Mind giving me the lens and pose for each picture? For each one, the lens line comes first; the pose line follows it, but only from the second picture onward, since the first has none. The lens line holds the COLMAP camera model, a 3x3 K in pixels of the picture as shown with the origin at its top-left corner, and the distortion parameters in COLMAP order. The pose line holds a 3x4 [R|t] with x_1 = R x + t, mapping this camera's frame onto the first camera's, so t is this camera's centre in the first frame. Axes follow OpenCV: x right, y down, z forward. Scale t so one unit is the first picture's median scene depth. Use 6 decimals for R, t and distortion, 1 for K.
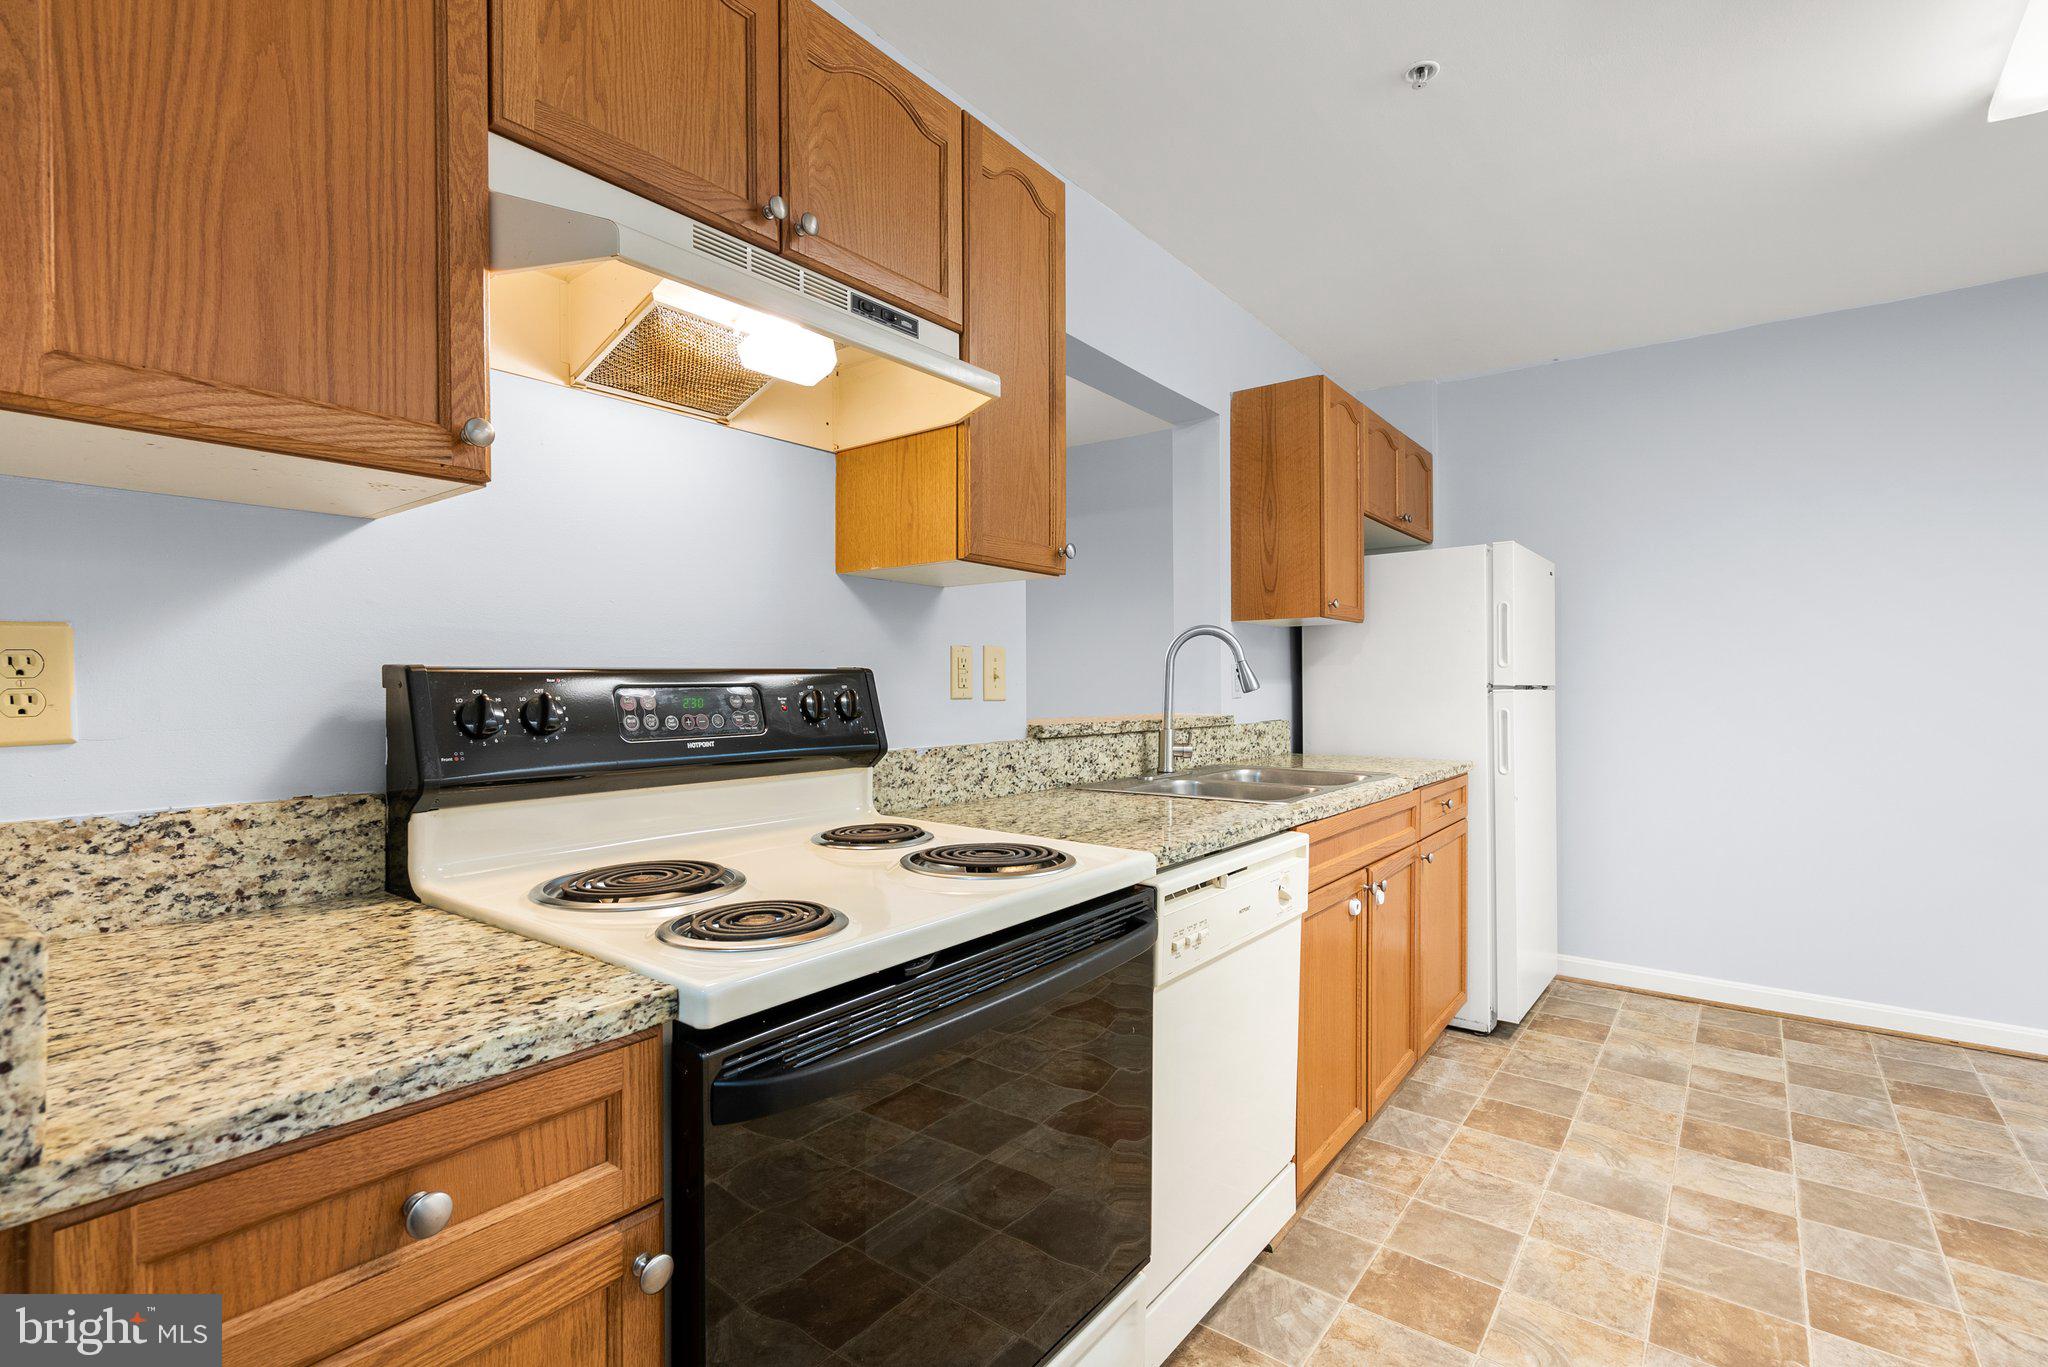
lens RADIAL K [[954.3, 0, 1031.9], [0, 954.3, 686.3], [0, 0, 1]] dist [-0.003684, -0.000486]
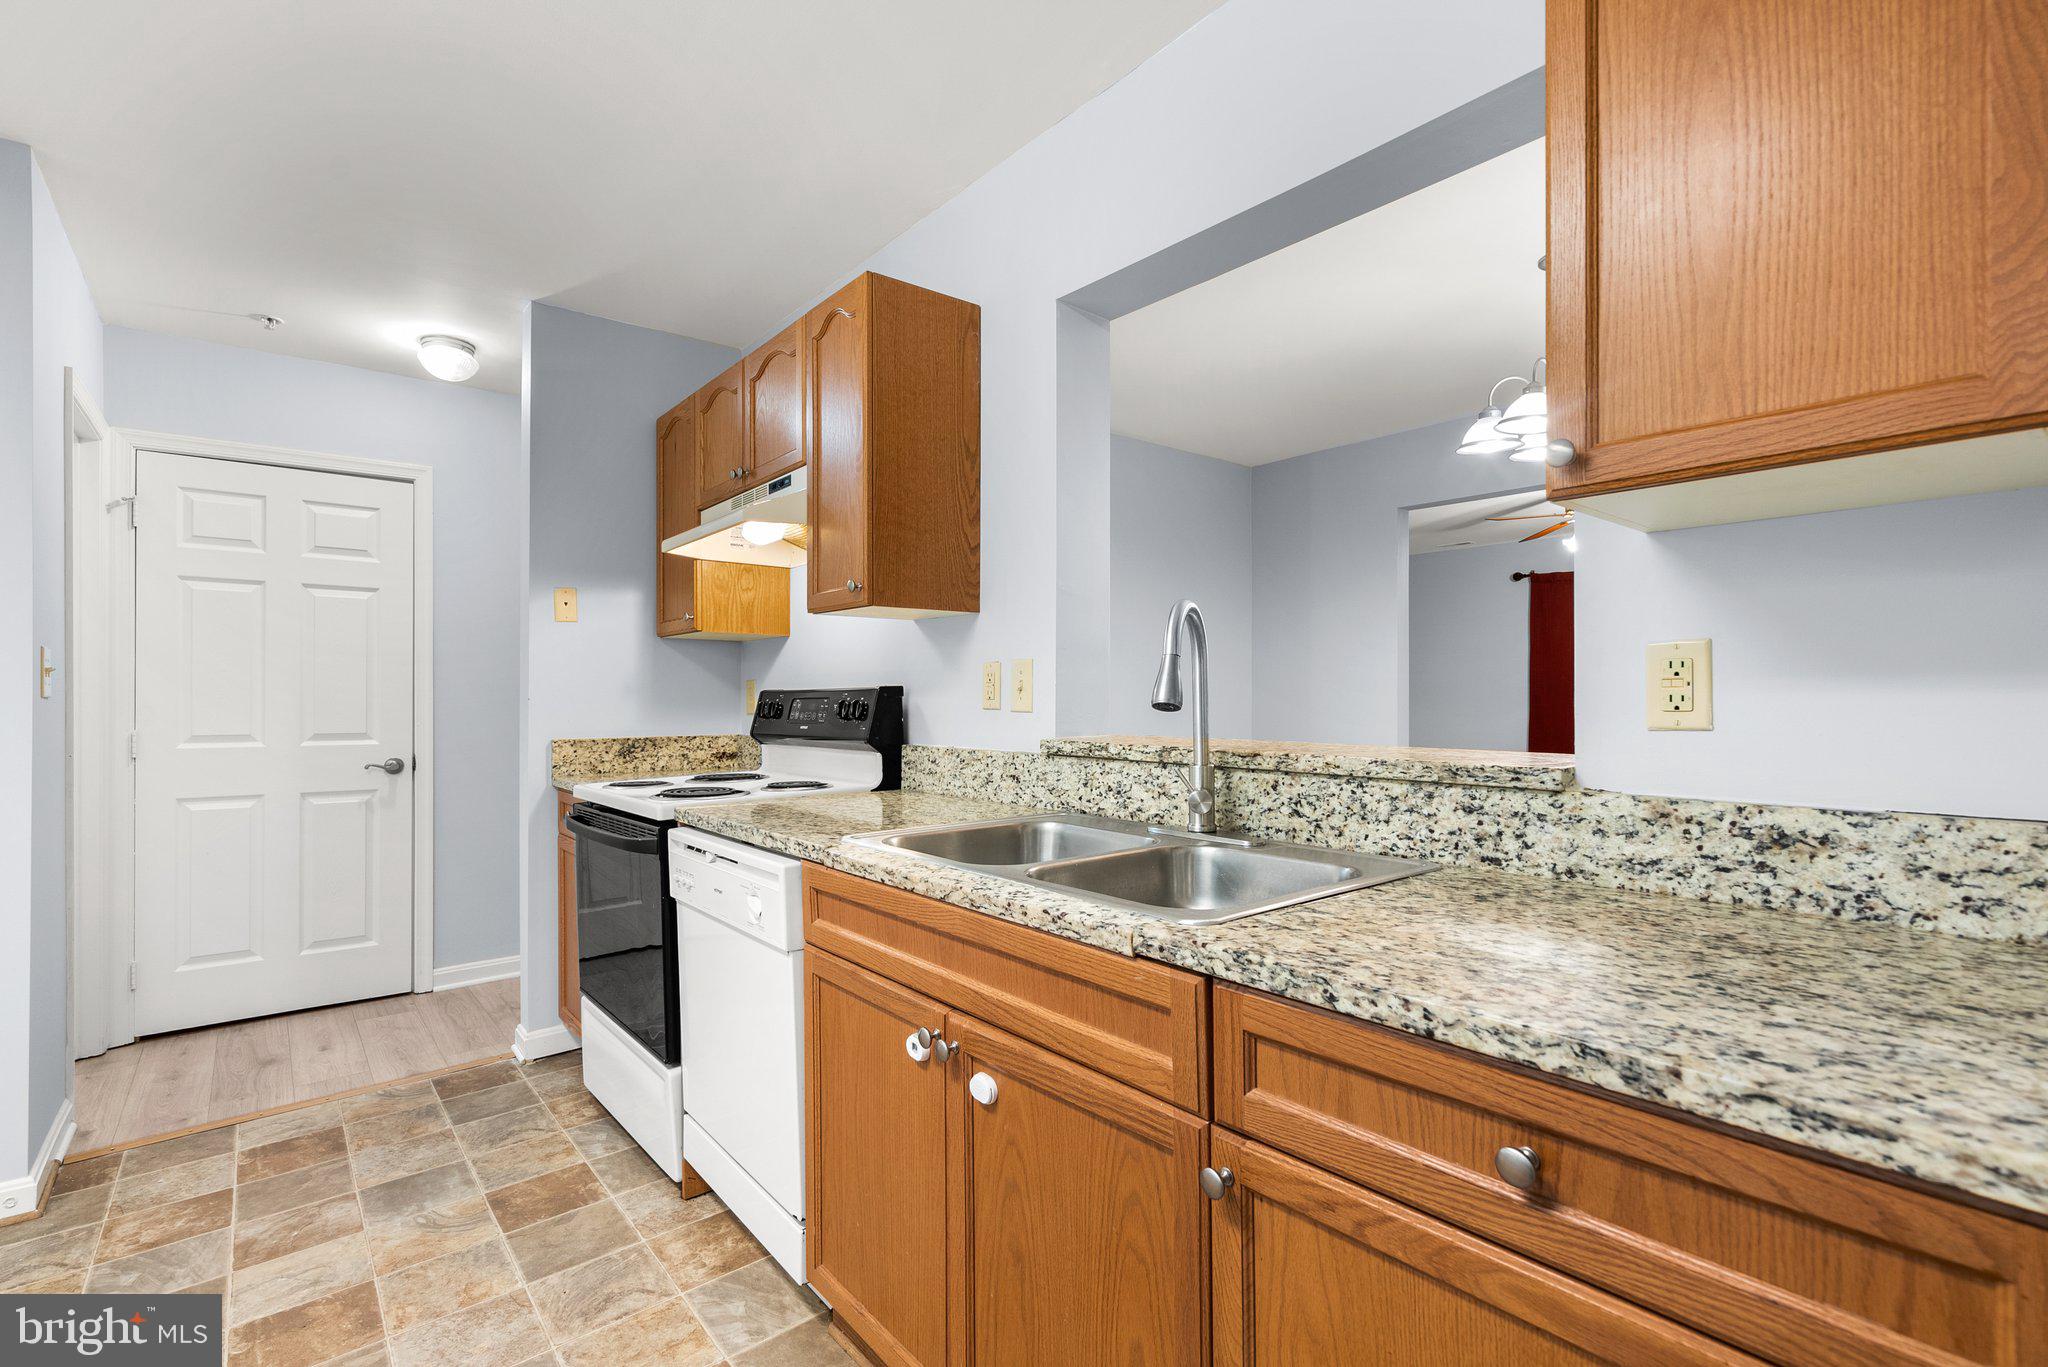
lens RADIAL K [[946.0, 0, 1025.5], [0, 946.0, 698.4], [0, 0, 1]] dist [-0.002568, 0.001903]
pose [[-0.238821, 0.006949, -0.971039, 0.862856], [0.005673, 0.999967, 0.005761, -0.005185], [0.971047, -0.004133, -0.238853, 1.128644]]
